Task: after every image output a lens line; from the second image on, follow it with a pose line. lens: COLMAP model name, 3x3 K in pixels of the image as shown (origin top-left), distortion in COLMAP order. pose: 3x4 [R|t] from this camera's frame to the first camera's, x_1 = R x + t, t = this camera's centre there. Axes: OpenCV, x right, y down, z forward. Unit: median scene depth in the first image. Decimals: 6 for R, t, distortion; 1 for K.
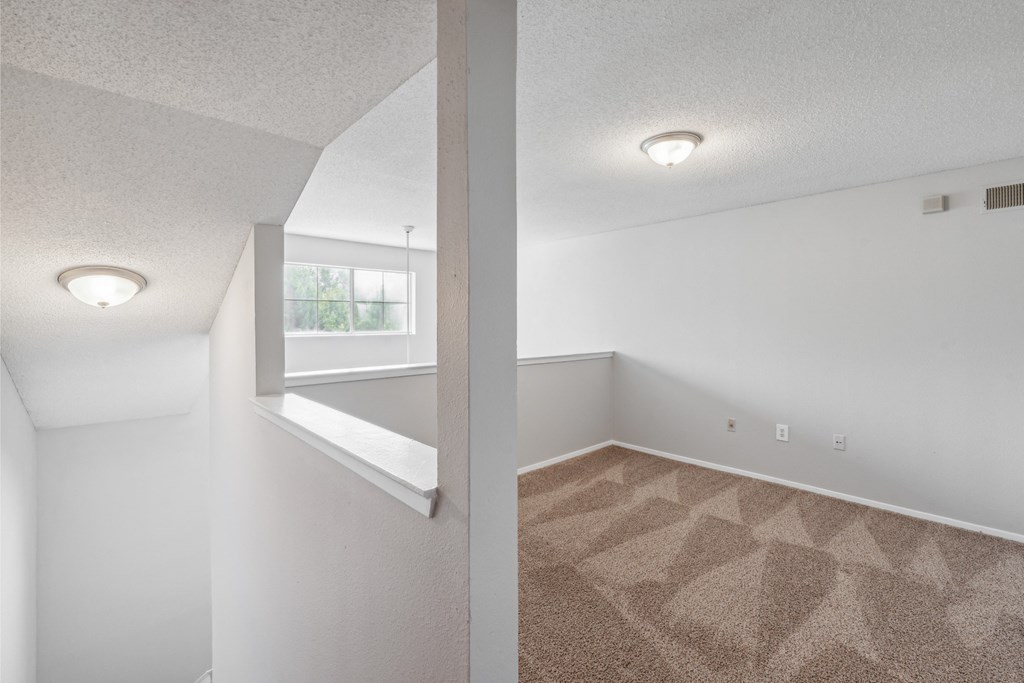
lens RADIAL K [[447.6, 0, 510.3], [0, 447.6, 333.2], [0, 0, 1]] dist [-0.003558, 0.000991]
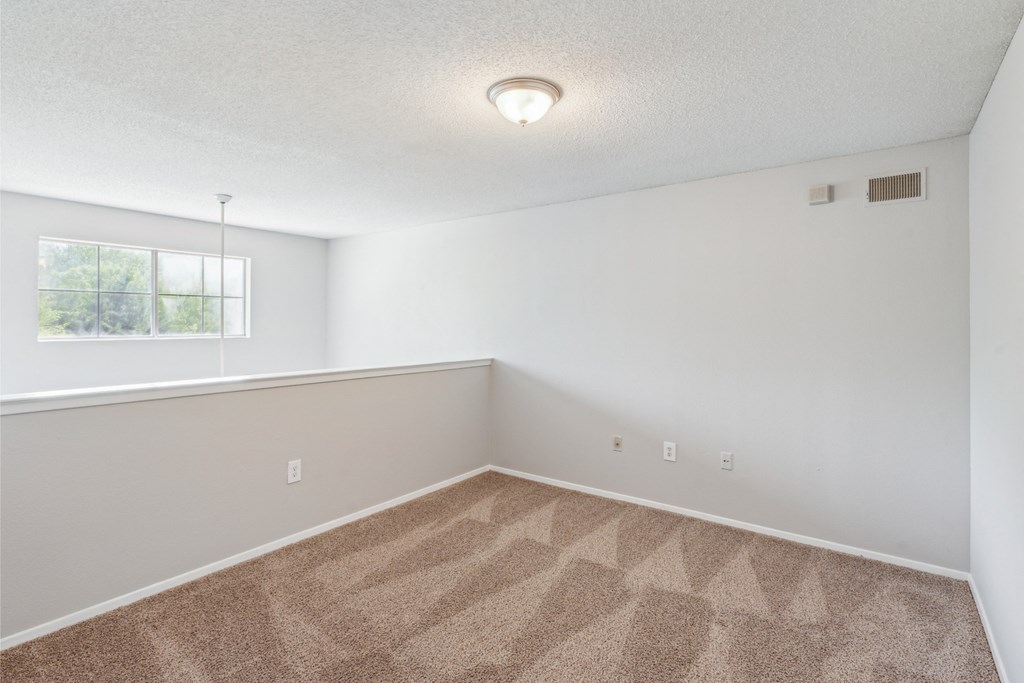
lens RADIAL K [[499.9, 0, 513.4], [0, 499.9, 338.6], [0, 0, 1]] dist [0.001136, -0.001106]
pose [[0.982243, -0.000788, 0.187610, 0.154786], [-0.000496, 0.999977, 0.006801, -0.004072], [-0.187611, -0.006773, 0.982220, 0.125391]]
